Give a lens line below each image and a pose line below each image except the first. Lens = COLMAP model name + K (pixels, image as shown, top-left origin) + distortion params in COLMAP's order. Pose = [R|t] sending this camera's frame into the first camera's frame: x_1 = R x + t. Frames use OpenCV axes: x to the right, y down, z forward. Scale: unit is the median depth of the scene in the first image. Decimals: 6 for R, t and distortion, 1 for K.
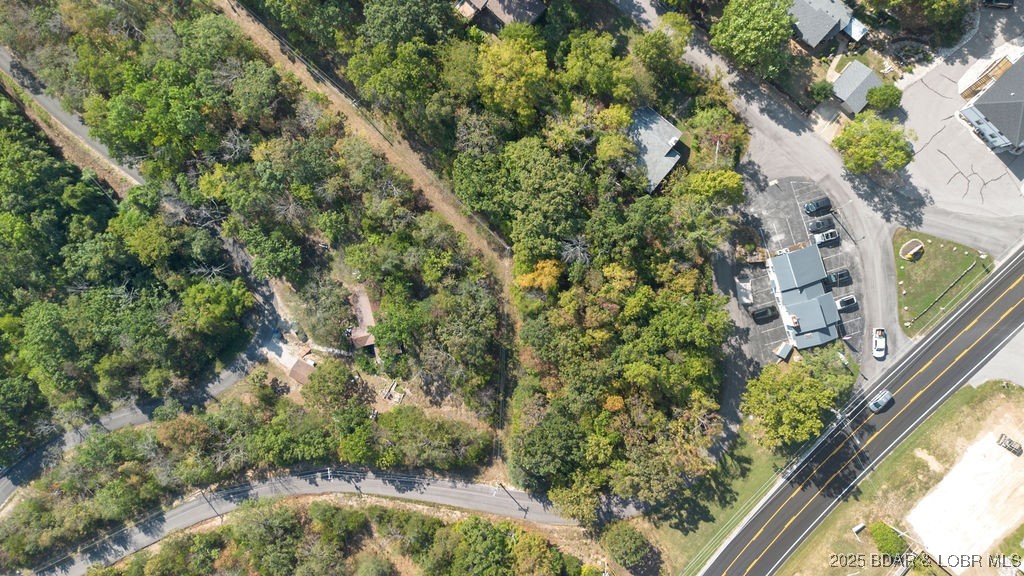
lens RADIAL K [[693.2, 0, 512.0], [0, 693.2, 288.0], [0, 0, 1]] dist [0.034795, -0.042997]
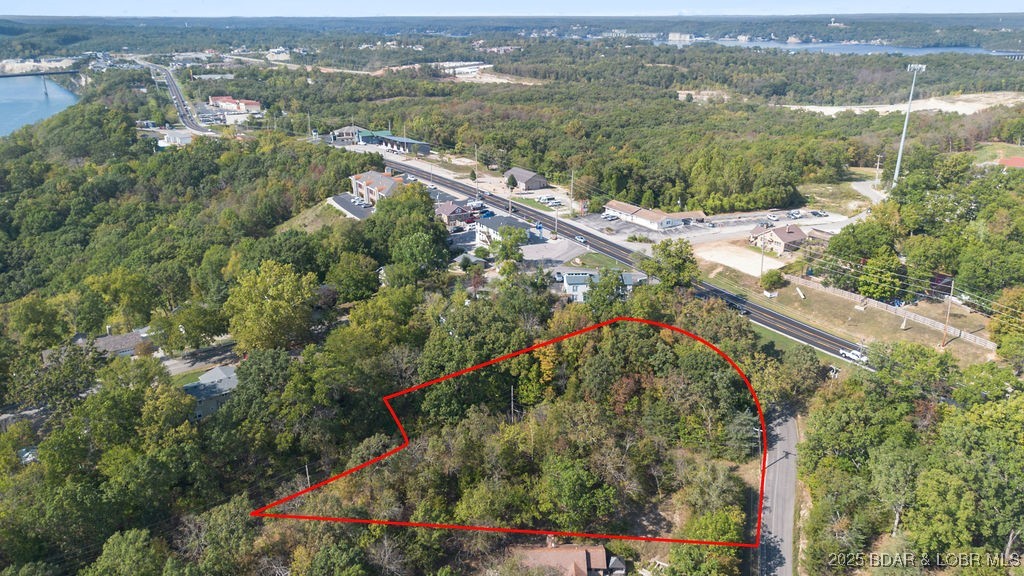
lens RADIAL K [[693.2, 0, 512.0], [0, 693.2, 288.0], [0, 0, 1]] dist [0.034795, -0.042997]
pose [[0.256393, -0.334666, 0.906786, -0.872683], [0.966063, 0.058259, -0.251652, 0.189375], [0.031391, 0.940534, 0.338245, 0.472610]]
